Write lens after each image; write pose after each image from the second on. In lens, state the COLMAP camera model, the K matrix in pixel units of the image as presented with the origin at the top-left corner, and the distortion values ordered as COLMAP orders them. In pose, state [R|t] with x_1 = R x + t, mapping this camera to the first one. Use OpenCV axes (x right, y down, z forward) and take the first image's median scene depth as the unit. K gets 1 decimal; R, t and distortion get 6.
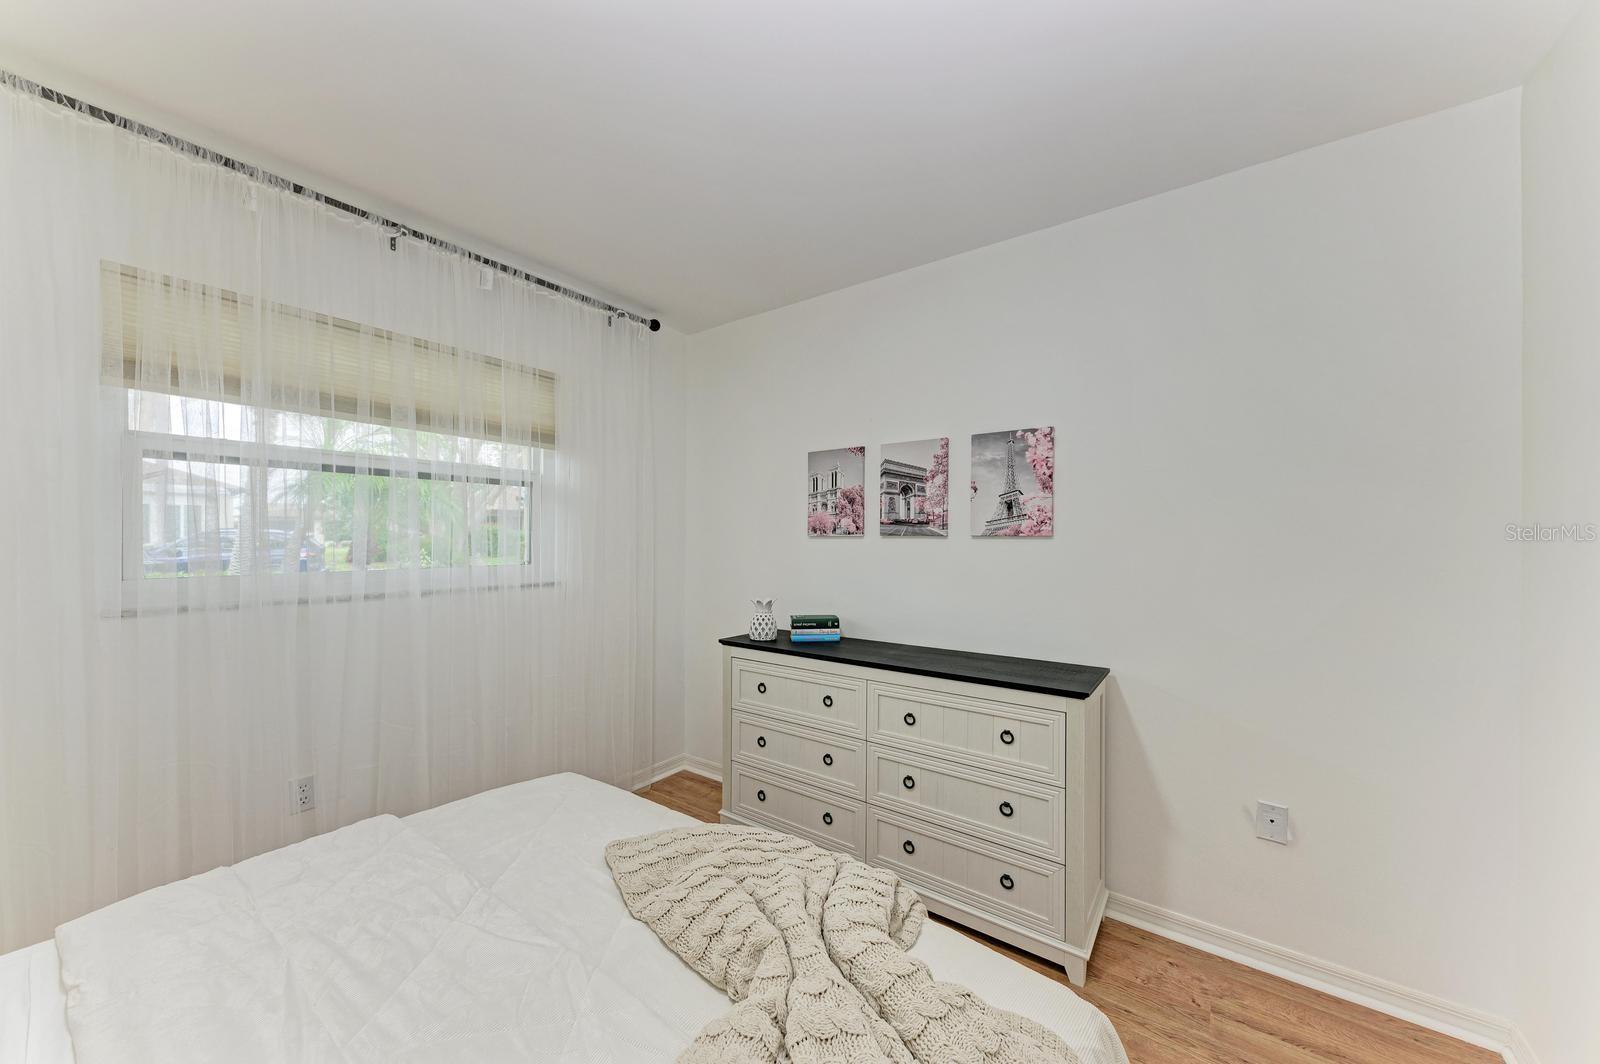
lens RADIAL K [[570.1, 0, 804.1], [0, 570.1, 542.2], [0, 0, 1]] dist [-0.000351, -0.000141]
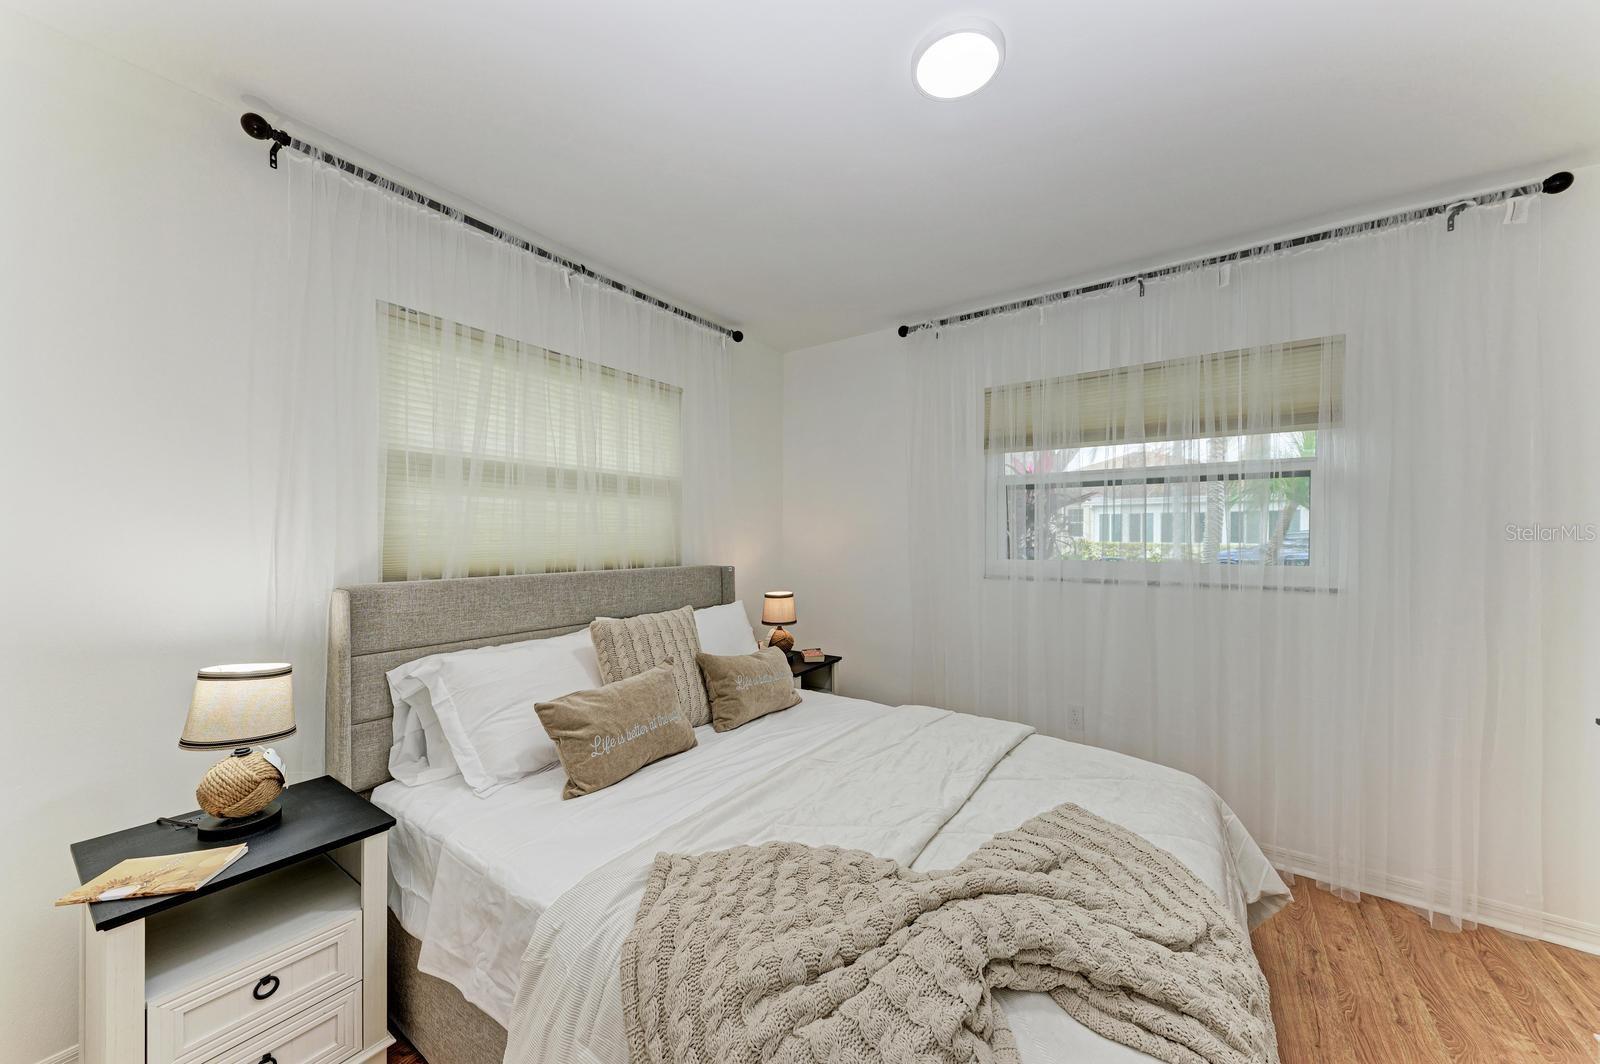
lens RADIAL K [[570.1, 0, 804.1], [0, 570.1, 542.2], [0, 0, 1]] dist [-0.000351, -0.000141]
pose [[0.006982, -0.001578, -0.999974, 0.519824], [-0.012858, 0.999916, -0.001668, 0.018449], [0.999893, 0.012869, 0.006961, 0.314632]]
